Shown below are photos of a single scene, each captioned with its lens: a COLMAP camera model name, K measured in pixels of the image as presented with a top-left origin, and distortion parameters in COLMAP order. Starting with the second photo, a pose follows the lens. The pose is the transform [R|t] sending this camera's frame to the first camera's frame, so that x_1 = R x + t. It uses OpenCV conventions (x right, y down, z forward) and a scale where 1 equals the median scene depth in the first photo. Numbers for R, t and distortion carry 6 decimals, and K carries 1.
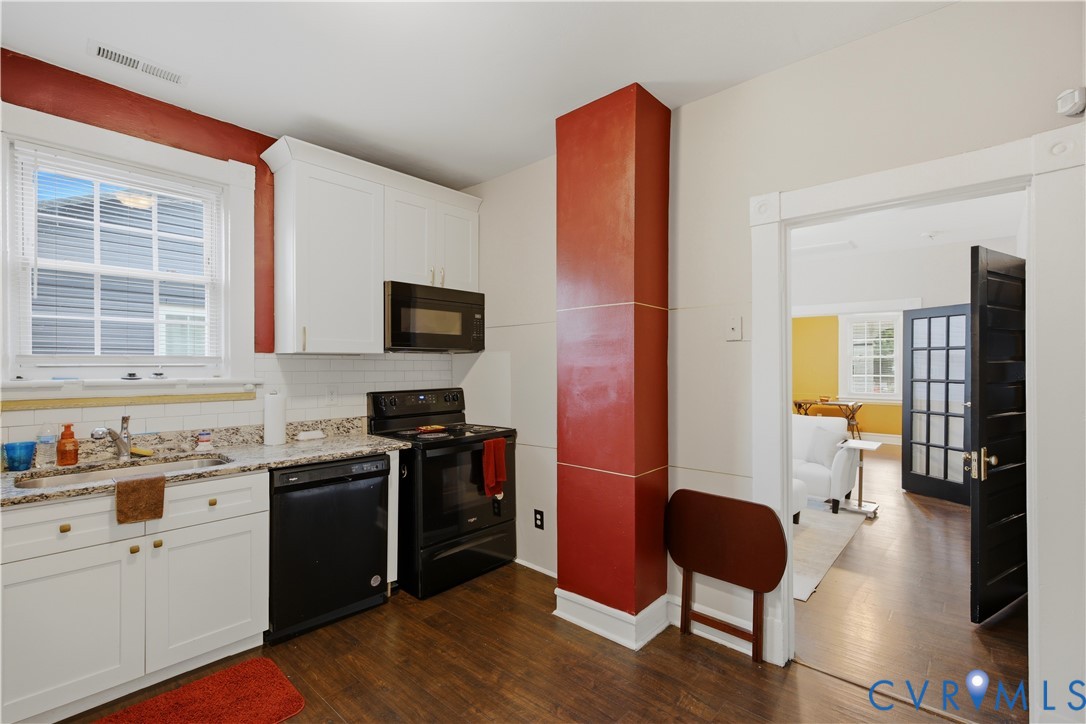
lens RADIAL K [[484.8, 0, 541.9], [0, 484.8, 368.5], [0, 0, 1]] dist [0.001407, -0.000232]
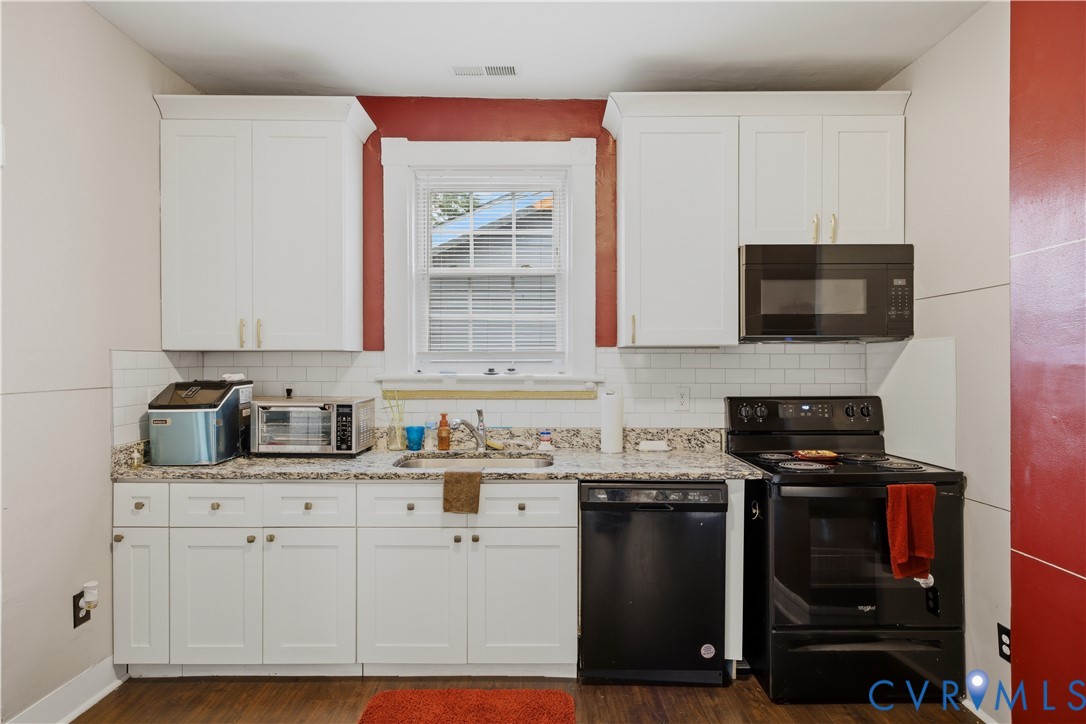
lens RADIAL K [[599.6, 0, 543.0], [0, 599.6, 362.0], [0, 0, 1]] dist [0.000775, 0.000137]
pose [[0.676971, 0.002309, -0.736006, 0.158751], [-0.004637, 0.999989, -0.001128, -0.003130], [0.735995, 0.004177, 0.676974, 0.185685]]
